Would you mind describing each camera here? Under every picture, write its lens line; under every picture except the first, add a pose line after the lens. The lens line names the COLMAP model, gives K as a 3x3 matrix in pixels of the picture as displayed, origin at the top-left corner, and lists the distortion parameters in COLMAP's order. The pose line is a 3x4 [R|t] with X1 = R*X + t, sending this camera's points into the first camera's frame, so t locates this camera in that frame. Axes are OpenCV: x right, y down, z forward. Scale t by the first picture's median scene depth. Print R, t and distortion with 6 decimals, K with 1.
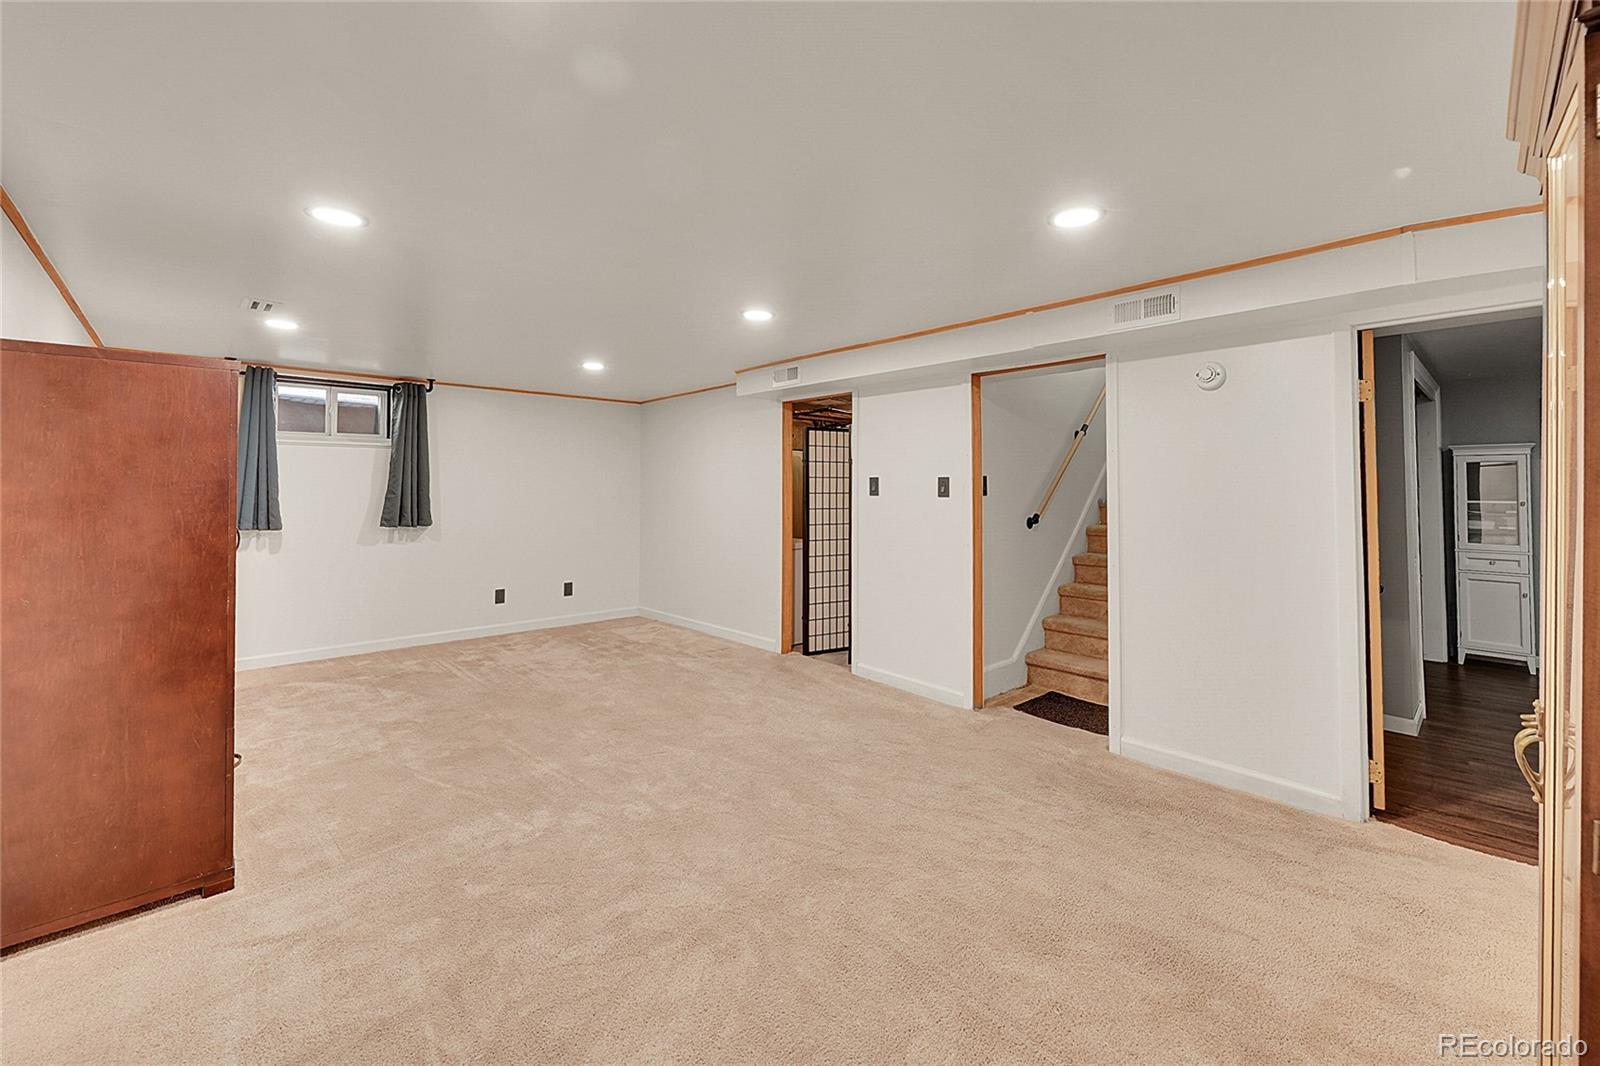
lens RADIAL K [[638.7, 0, 799.9], [0, 638.7, 498.6], [0, 0, 1]] dist [-0.000128, -0.000007]
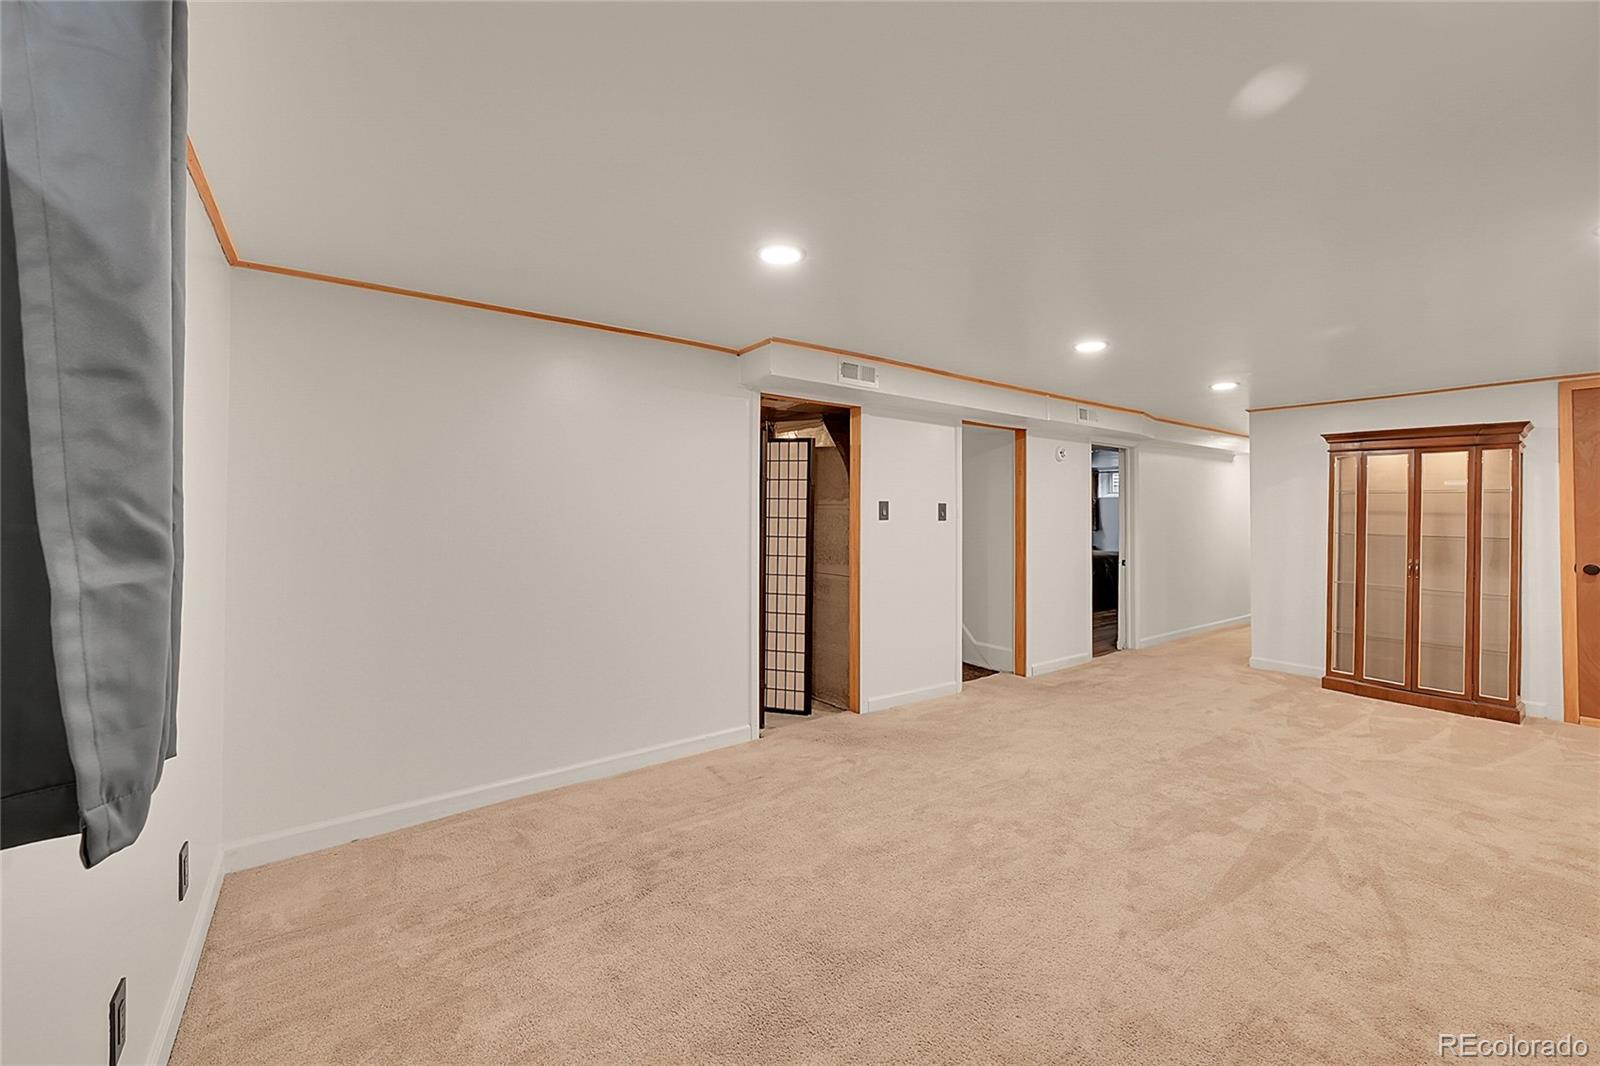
lens RADIAL K [[641.9, 0, 805.3], [0, 641.9, 526.7], [0, 0, 1]] dist [-0.000116, -0.000026]
pose [[0.126534, -0.026818, 0.991600, -0.870463], [0.002114, 0.999639, 0.026766, -0.020985], [-0.991960, -0.001291, 0.126545, 0.994542]]
